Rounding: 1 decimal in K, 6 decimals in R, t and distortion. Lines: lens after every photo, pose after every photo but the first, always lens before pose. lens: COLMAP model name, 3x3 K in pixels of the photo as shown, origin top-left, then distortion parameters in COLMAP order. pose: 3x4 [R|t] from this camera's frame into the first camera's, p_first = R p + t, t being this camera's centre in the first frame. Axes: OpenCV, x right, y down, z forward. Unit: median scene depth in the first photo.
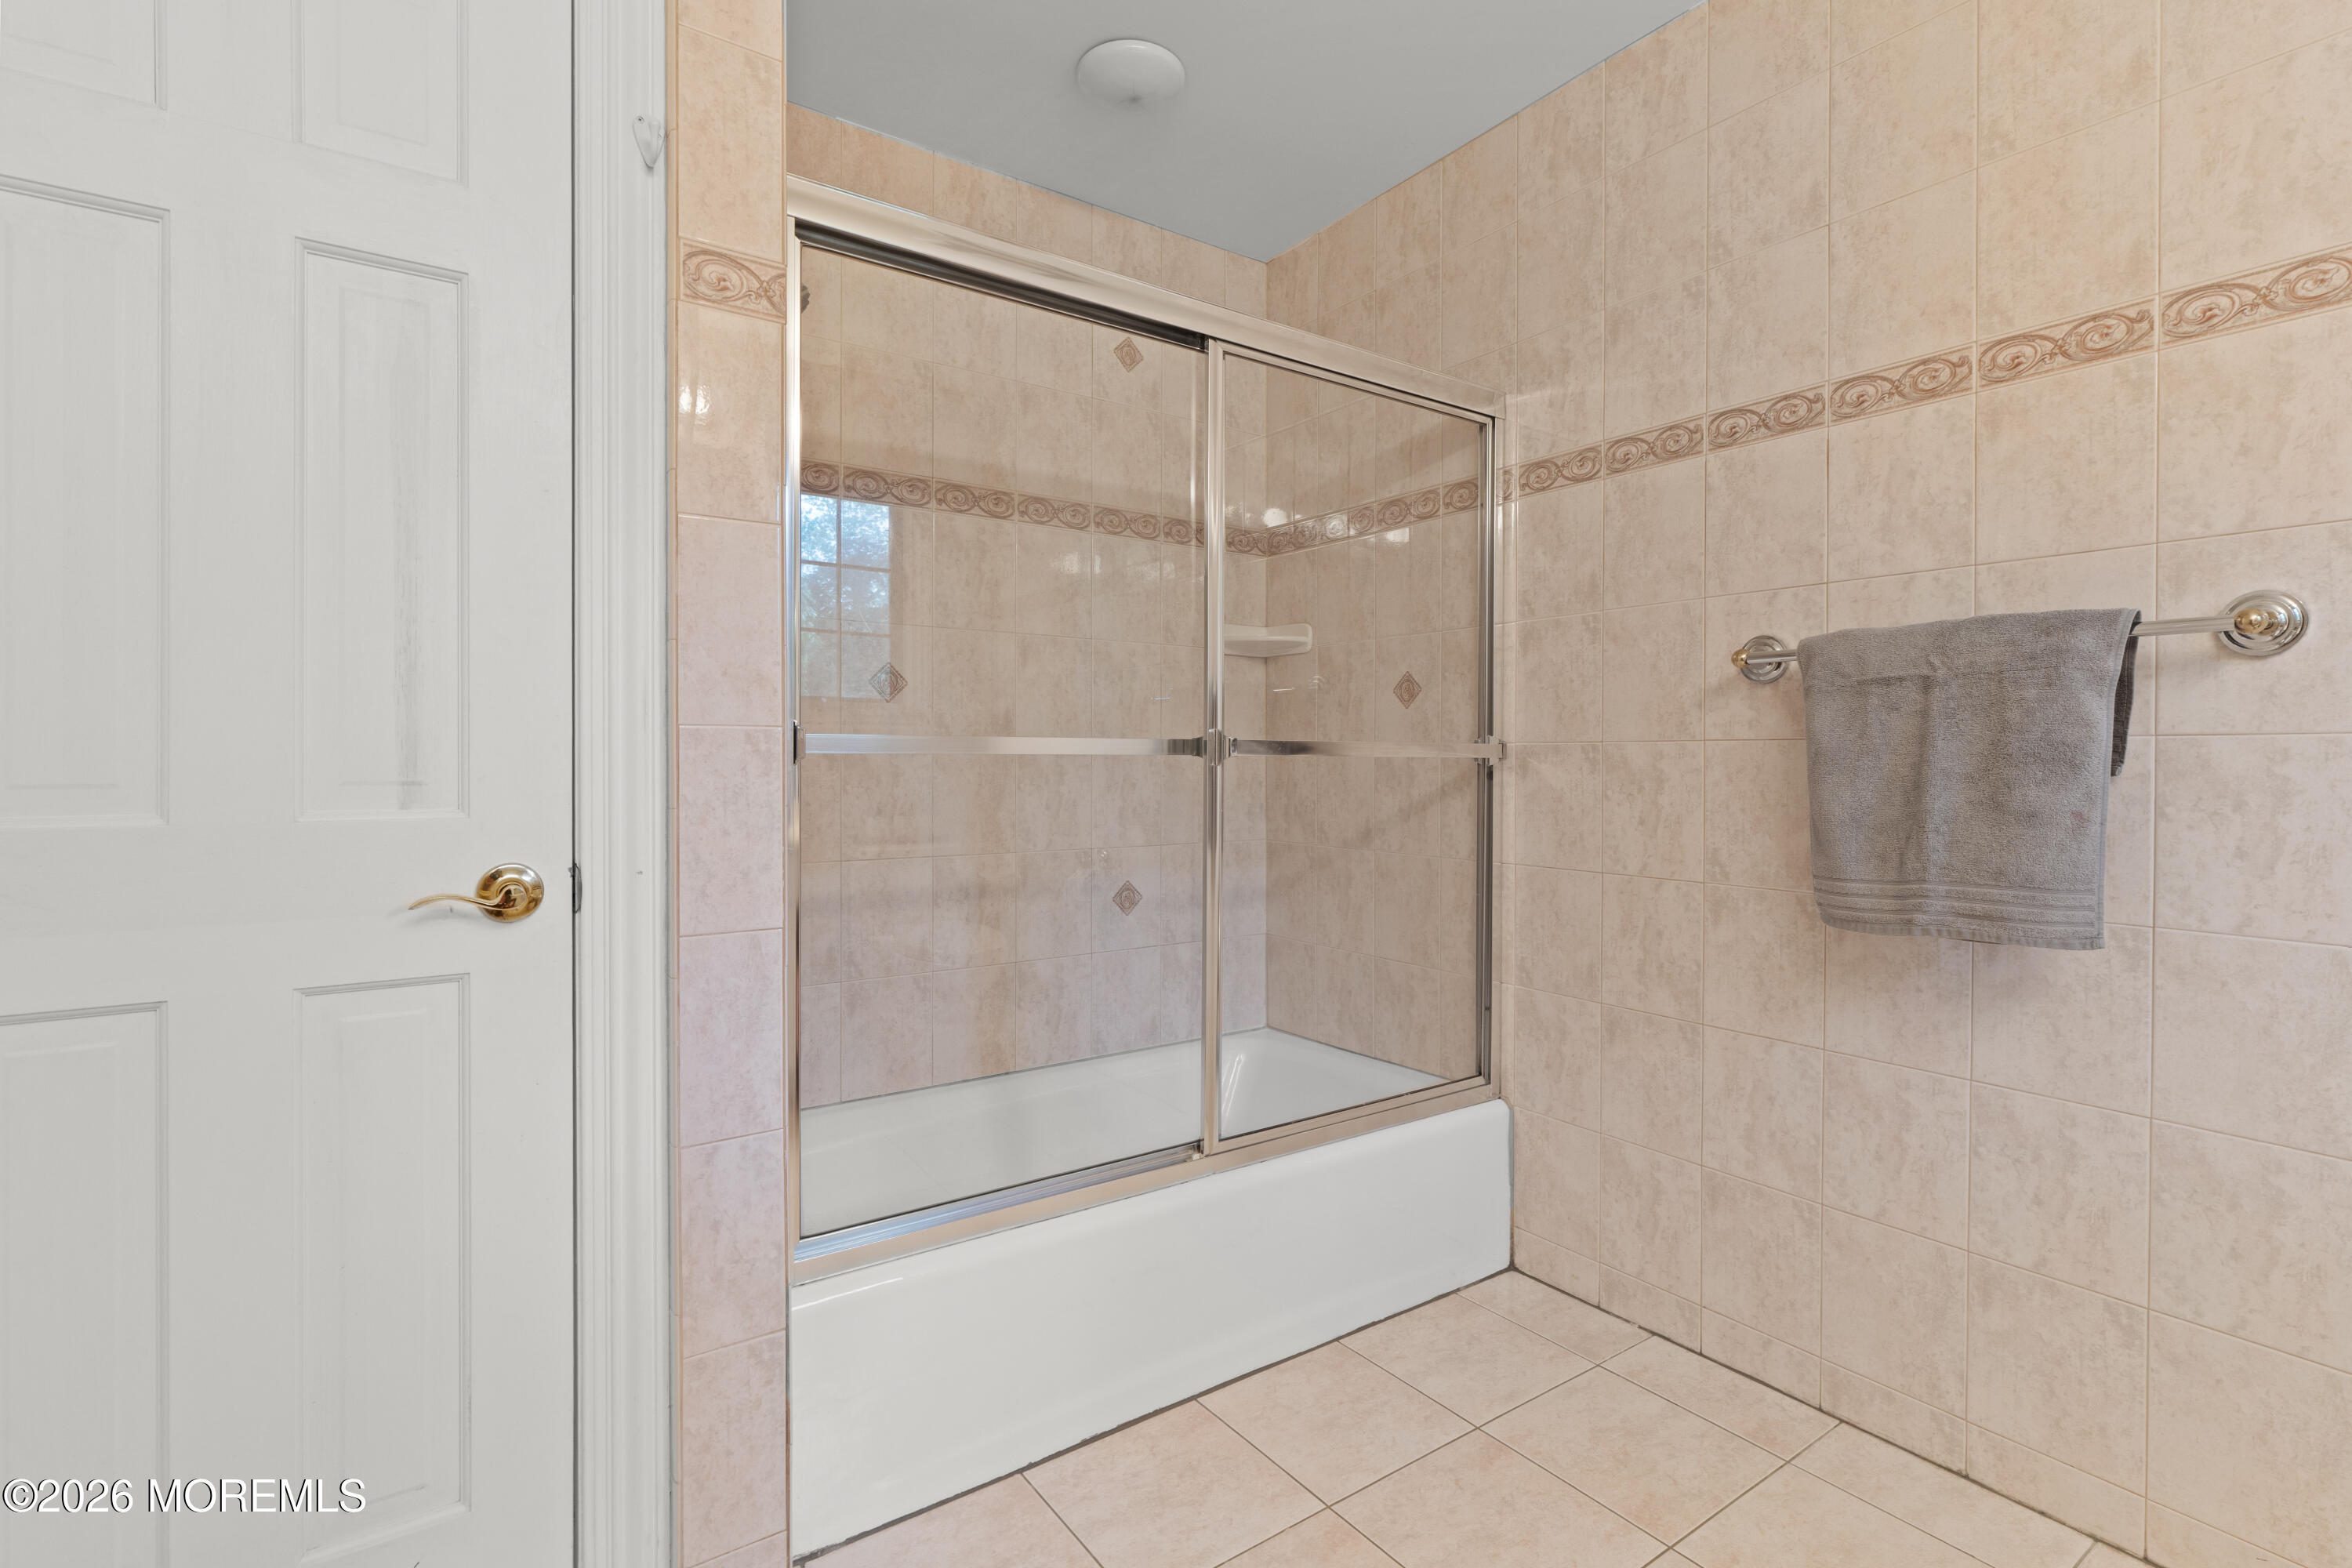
lens RADIAL K [[1069.4, 0, 1164.2], [0, 1069.4, 771.1], [0, 0, 1]] dist [0.001354, -0.000289]
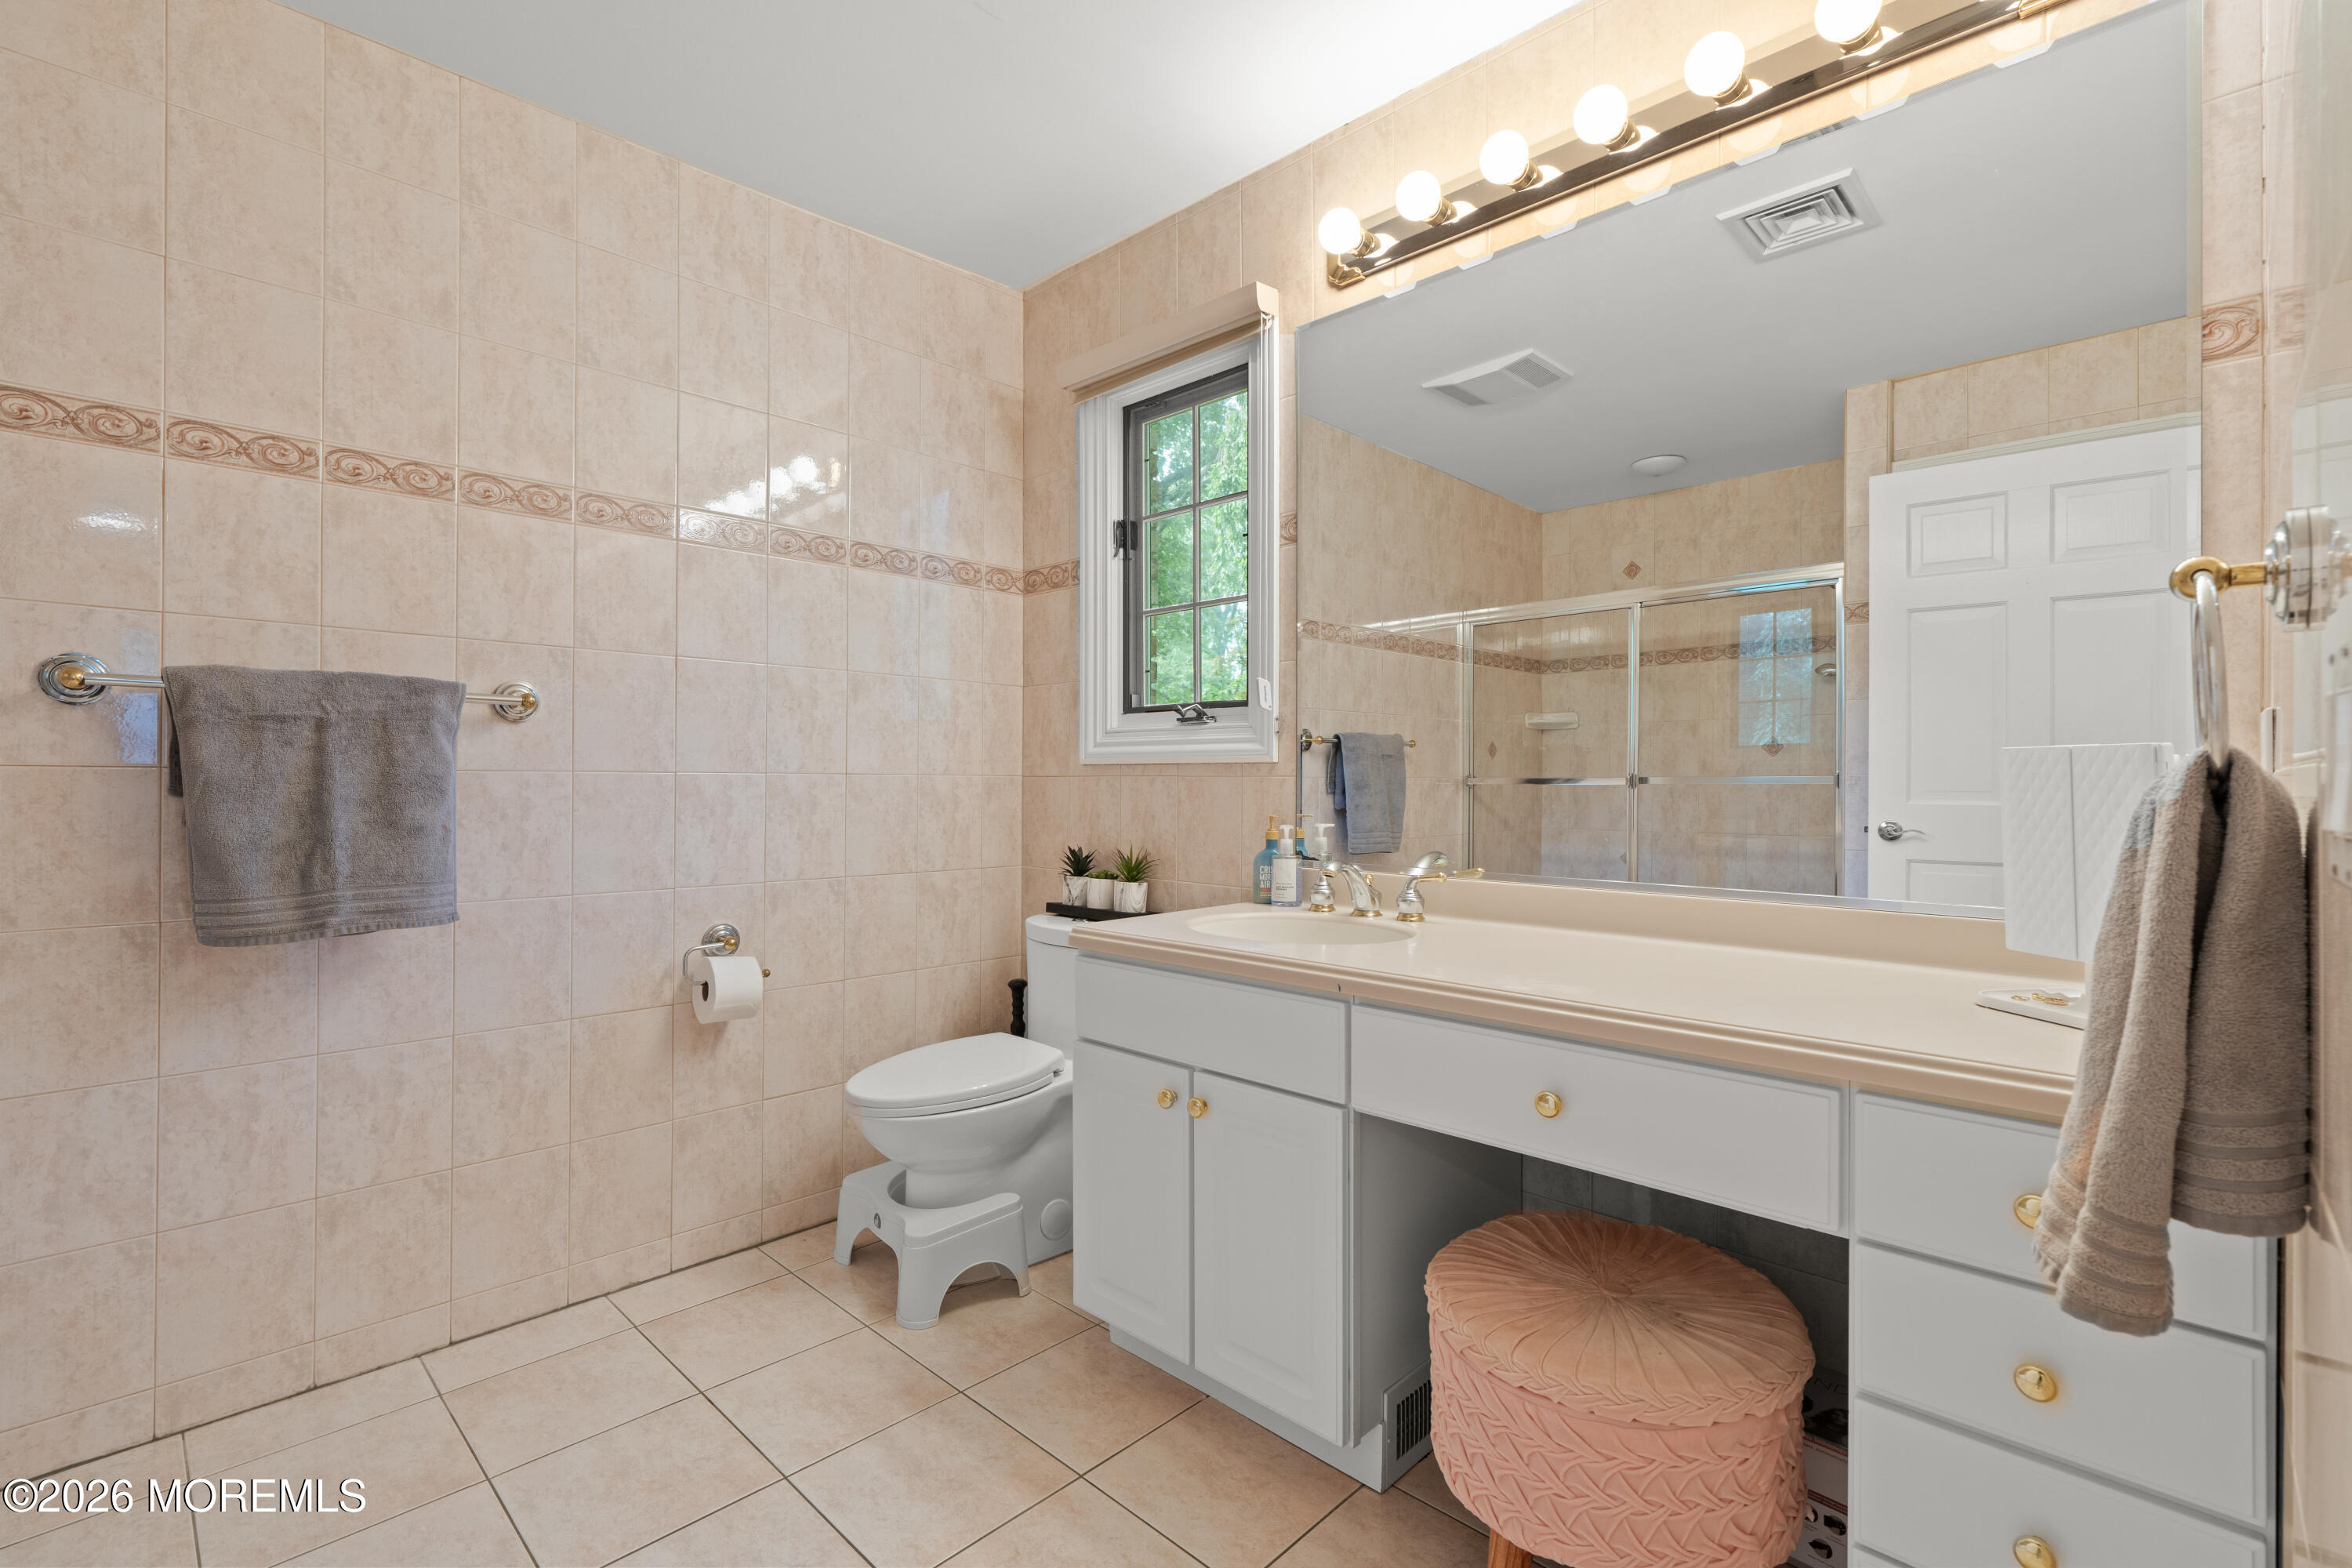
lens RADIAL K [[1069.4, 0, 1170.2], [0, 1069.4, 780.2], [0, 0, 1]] dist [0.001354, -0.000289]
pose [[-0.182249, -0.005465, 0.983237, -0.611446], [0.003837, 0.999973, 0.006269, -0.022728], [-0.983245, 0.004915, -0.182223, 0.285264]]
